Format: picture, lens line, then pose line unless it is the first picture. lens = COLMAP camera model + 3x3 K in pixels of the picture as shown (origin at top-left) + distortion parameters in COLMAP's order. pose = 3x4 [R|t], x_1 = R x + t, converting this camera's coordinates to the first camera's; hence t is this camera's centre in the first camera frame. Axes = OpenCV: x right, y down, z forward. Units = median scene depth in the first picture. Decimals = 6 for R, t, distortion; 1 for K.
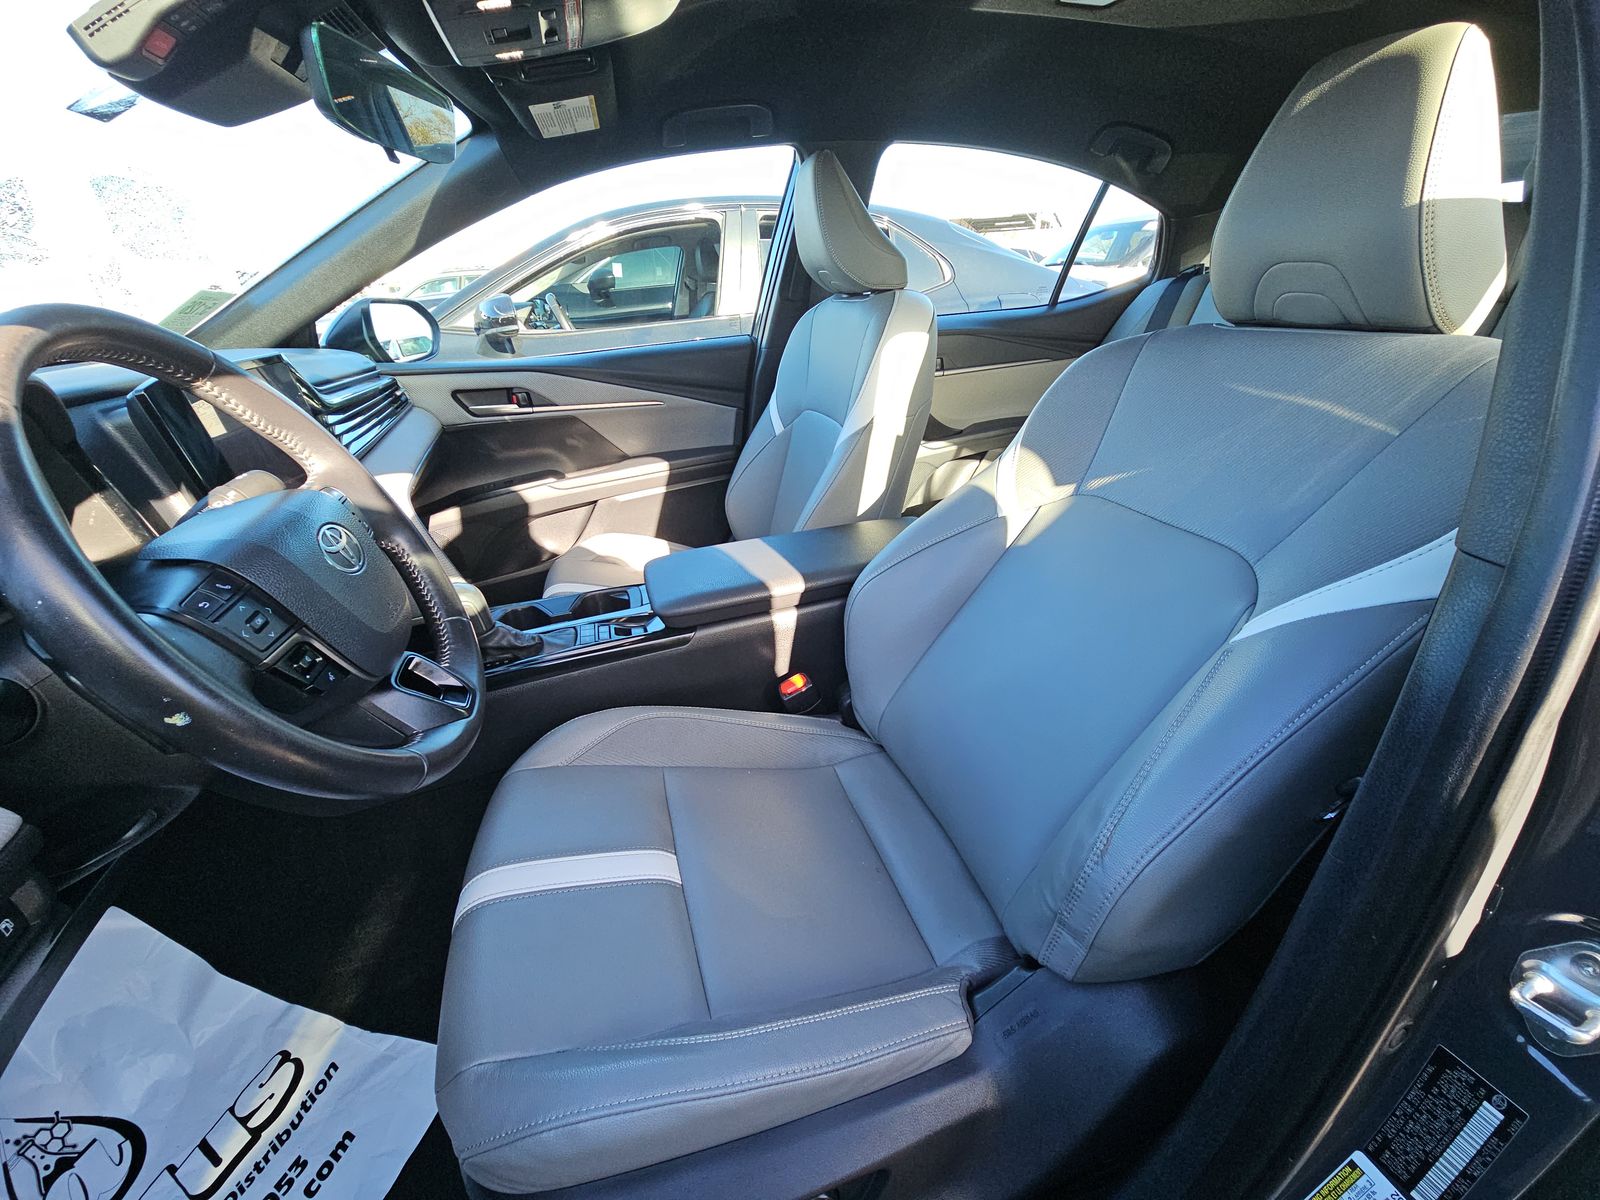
lens RADIAL K [[648.4, 0, 800.0], [0, 648.4, 600.0], [0, 0, 1]] dist [0.025897, -0.020958]
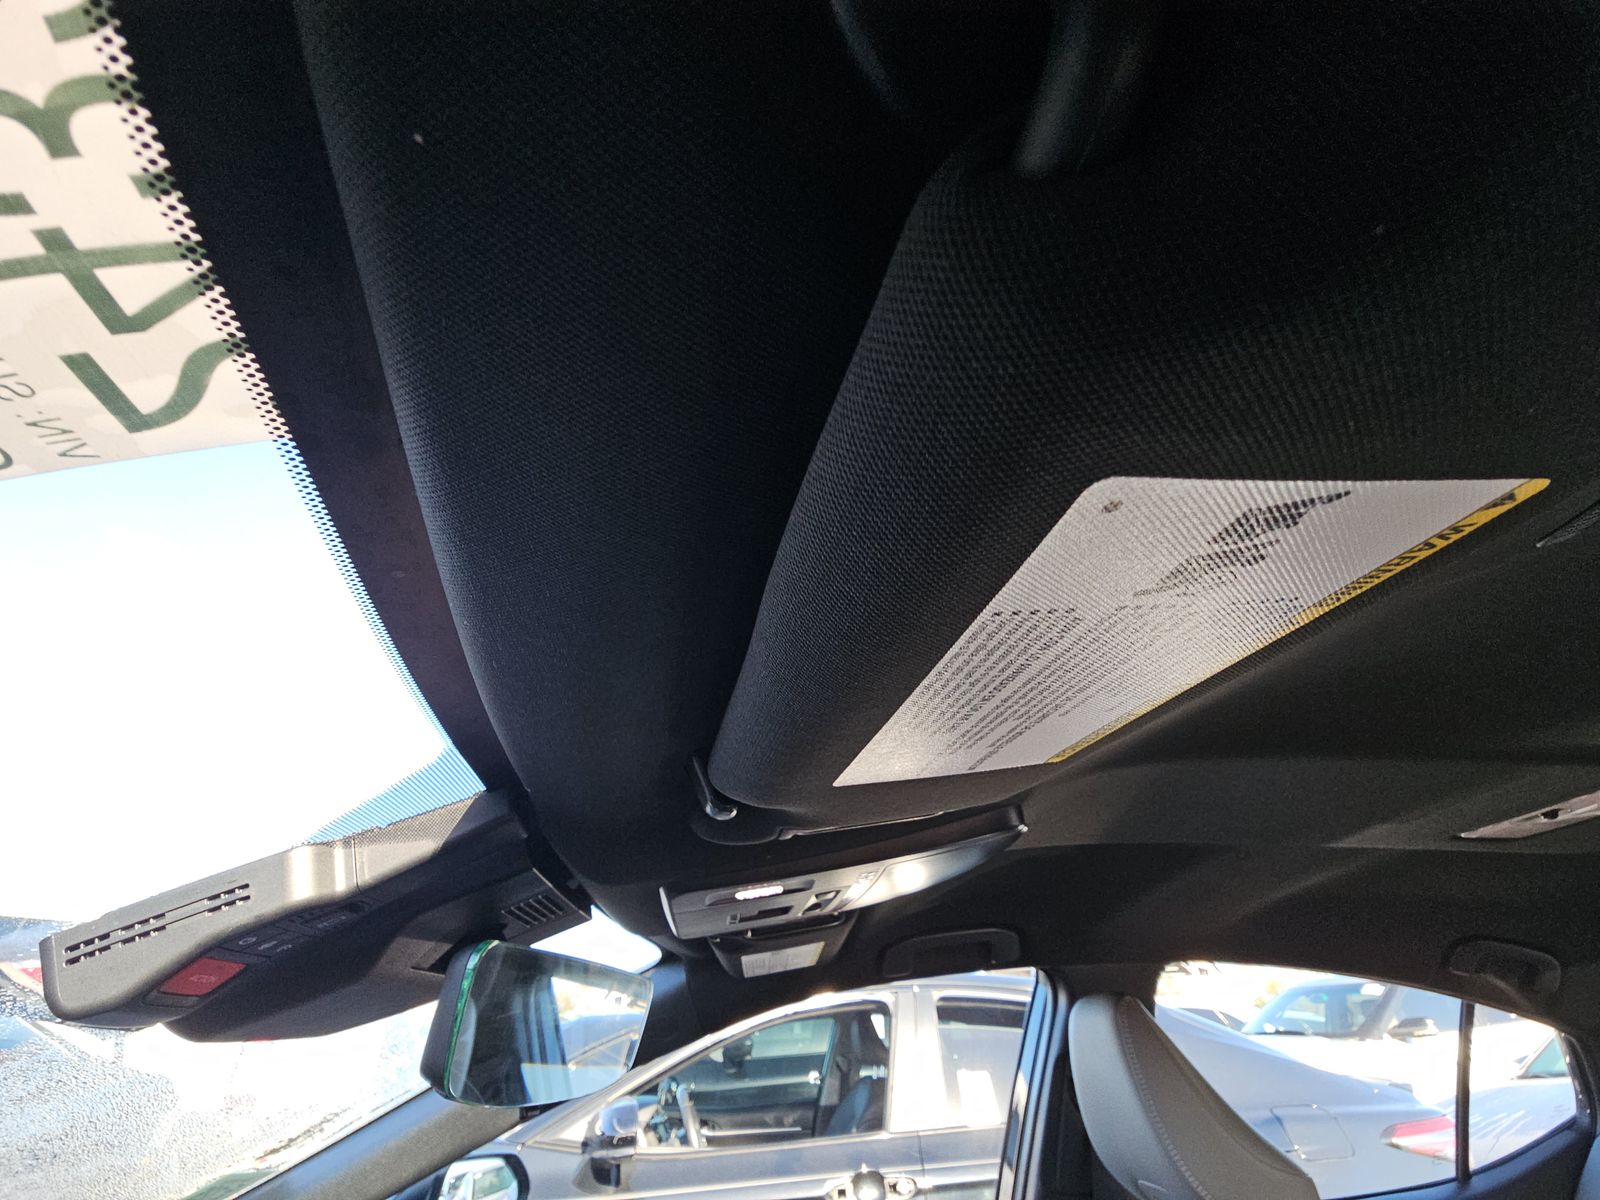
lens RADIAL K [[648.4, 0, 800.0], [0, 648.4, 600.0], [0, 0, 1]] dist [0.025897, -0.020958]
pose [[0.984167, -0.074591, -0.160787, -0.072235], [-0.099834, 0.516274, -0.850585, -0.121374], [0.146456, 0.853169, 0.500653, 0.099858]]
